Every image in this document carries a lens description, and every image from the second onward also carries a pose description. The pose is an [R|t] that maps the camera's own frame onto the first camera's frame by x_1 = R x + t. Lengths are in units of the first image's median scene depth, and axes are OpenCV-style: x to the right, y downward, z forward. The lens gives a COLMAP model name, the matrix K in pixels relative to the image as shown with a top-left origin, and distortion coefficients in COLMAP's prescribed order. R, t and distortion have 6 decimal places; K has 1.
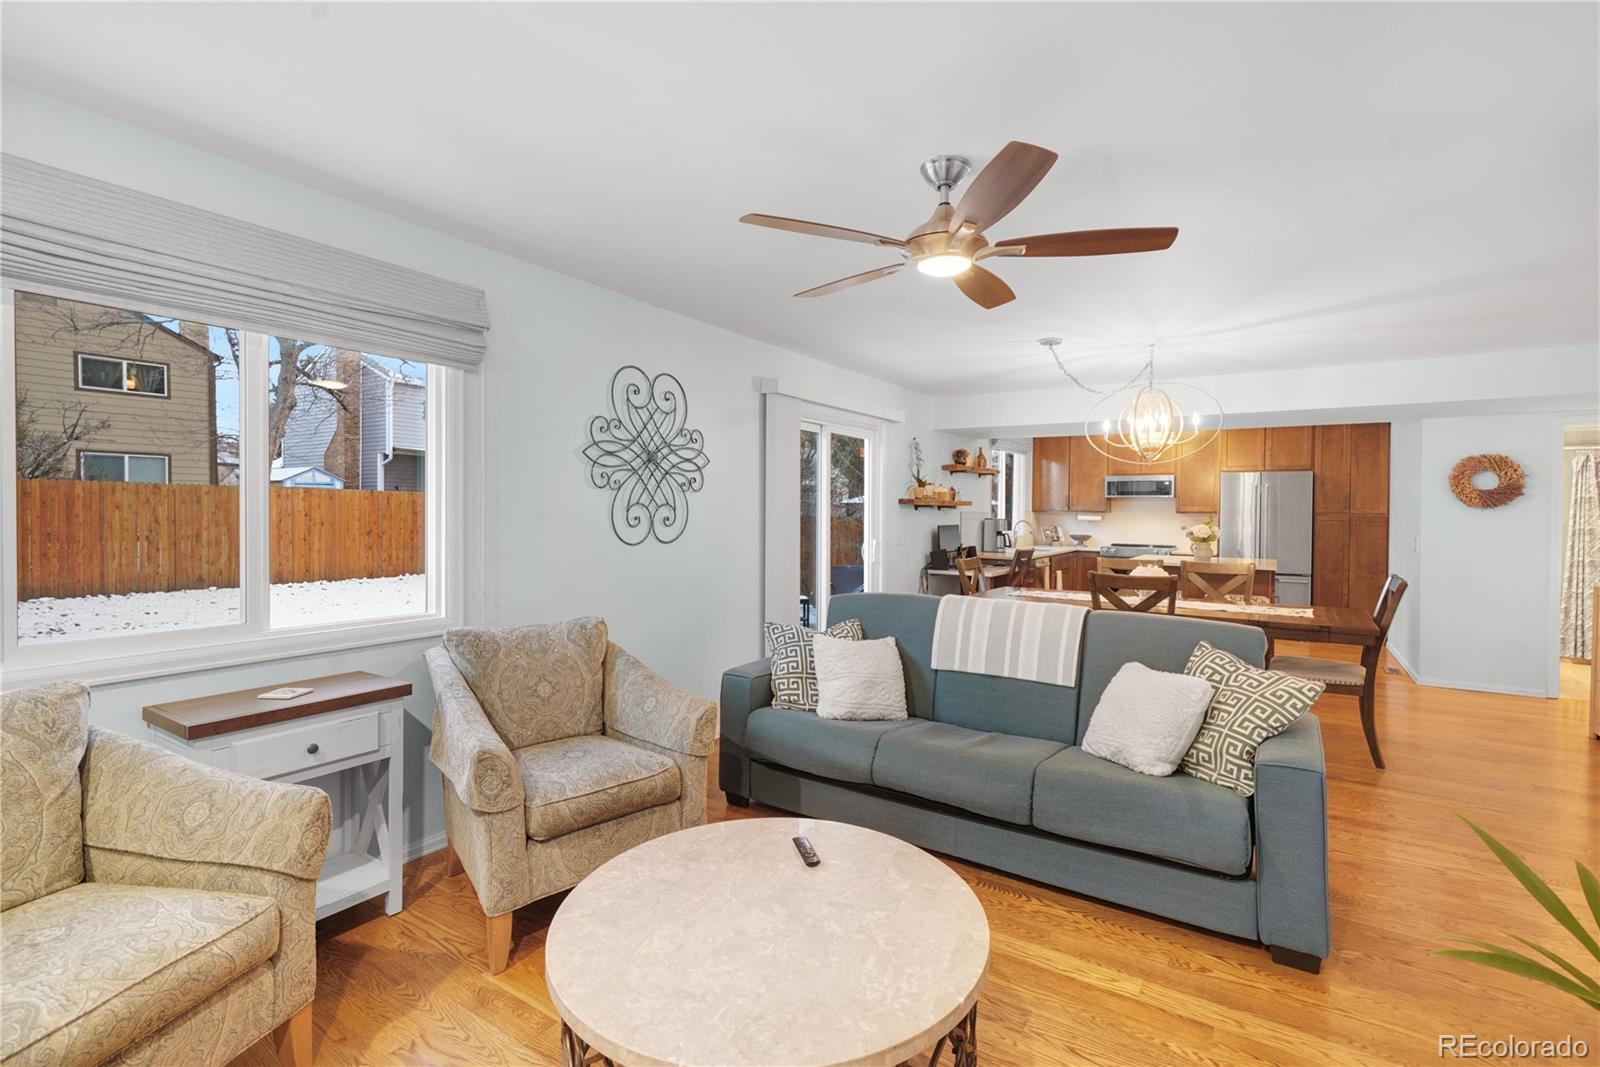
lens RADIAL K [[718.0, 0, 815.4], [0, 718.0, 524.9], [0, 0, 1]] dist [-0.001177, -0.000254]
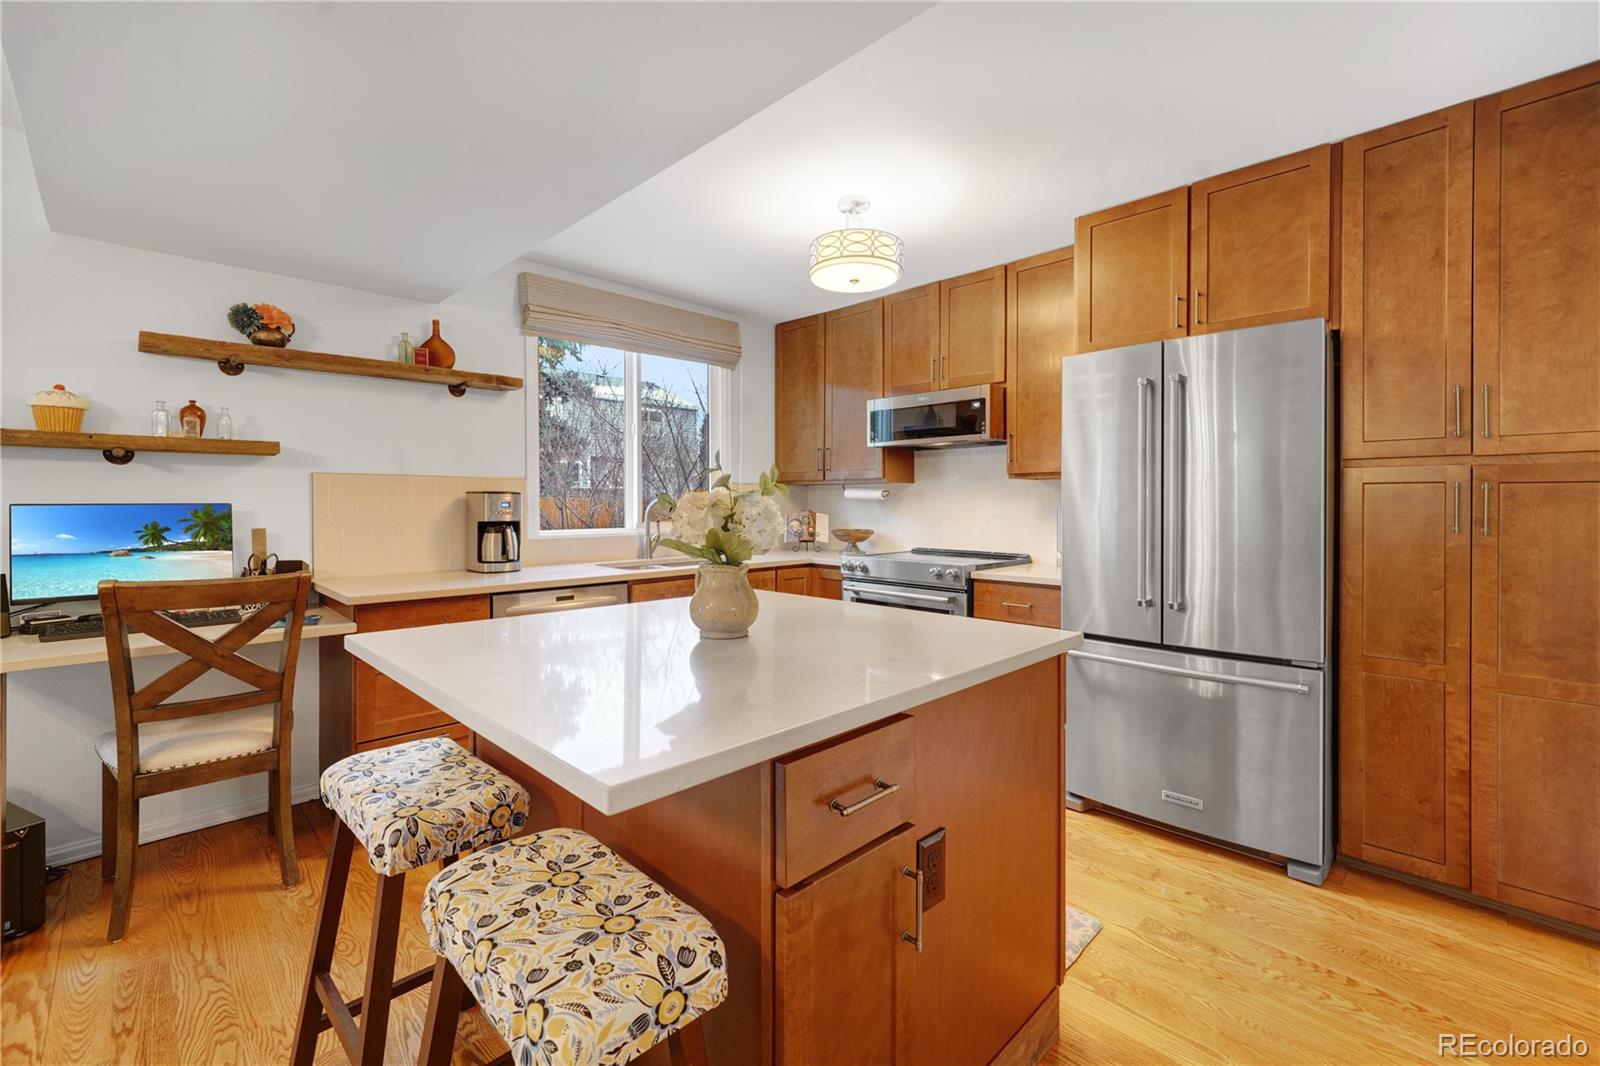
lens RADIAL K [[654.0, 0, 838.3], [0, 654.0, 510.5], [0, 0, 1]] dist [0.000650, 0.000549]
pose [[0.983710, -0.005200, -0.179690, 0.560793], [0.002885, 0.999909, -0.013143, 0.008860], [0.179742, 0.012410, 0.983636, 0.720664]]
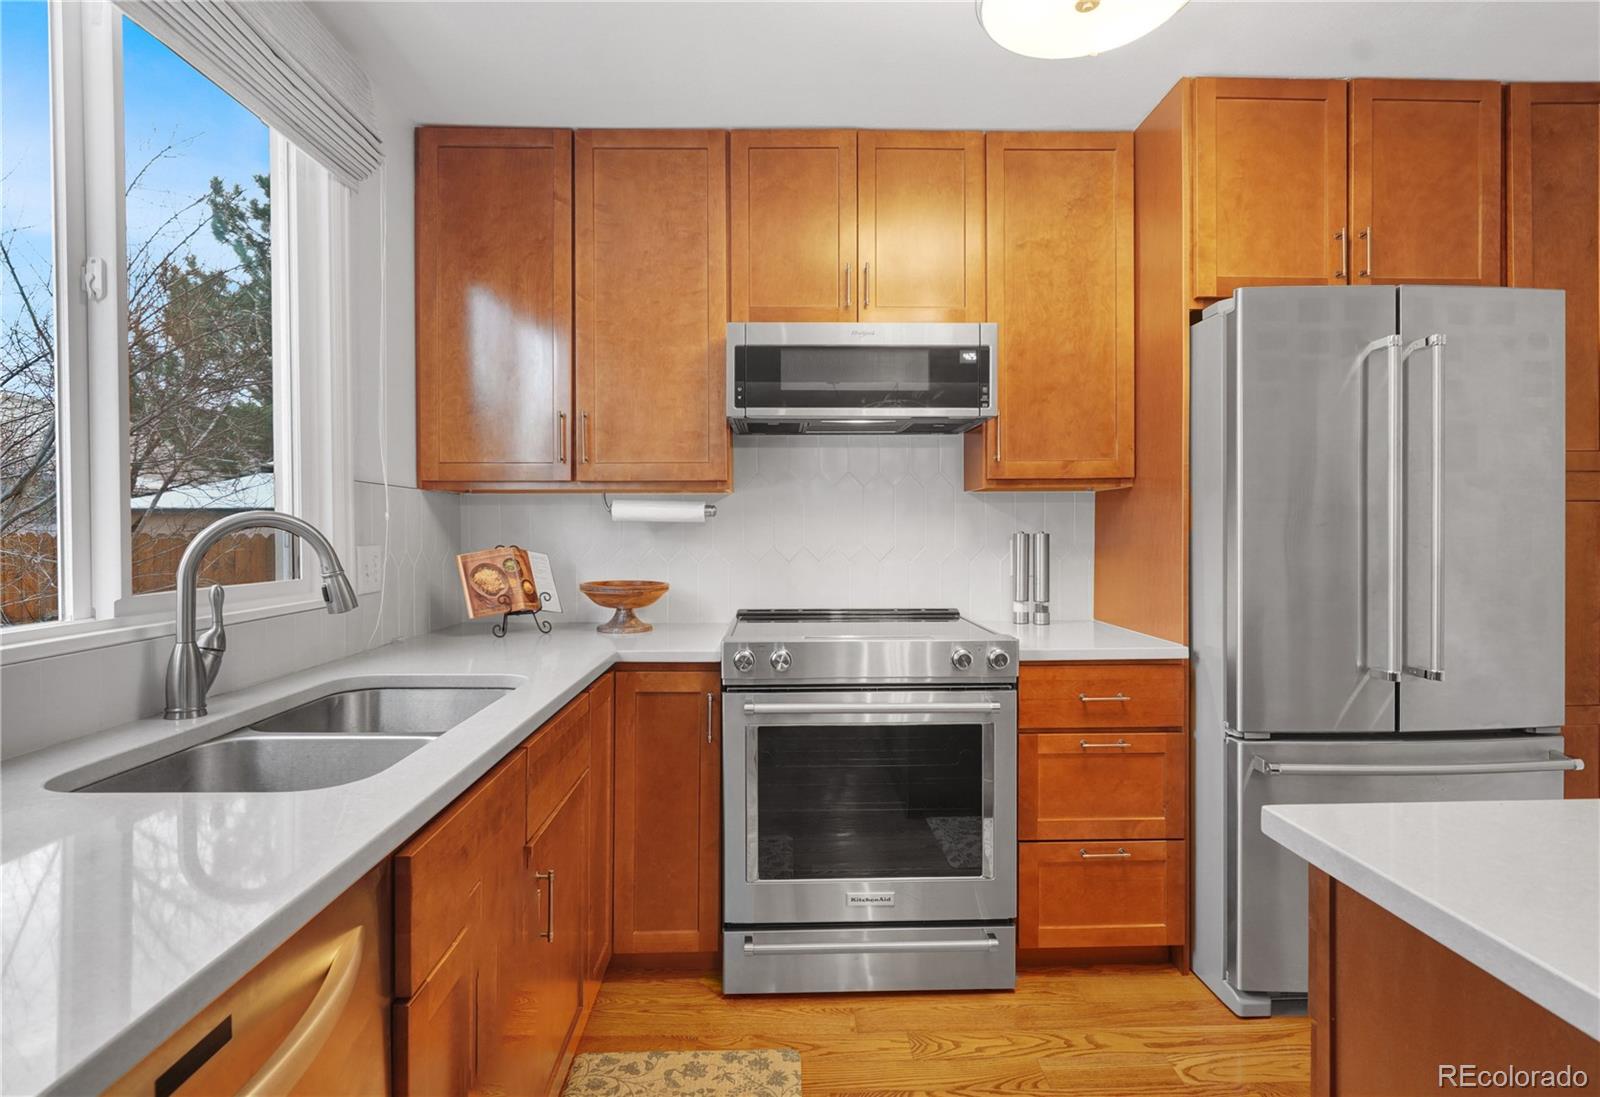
lens RADIAL K [[769.3, 0, 778.2], [0, 769.3, 543.0], [0, 0, 1]] dist [0.001139, -0.000655]
pose [[0.836440, -0.018068, 0.547761, 0.345801], [0.024282, 0.999697, -0.004103, 0.003765], [-0.547521, 0.016733, 0.836625, 0.963152]]
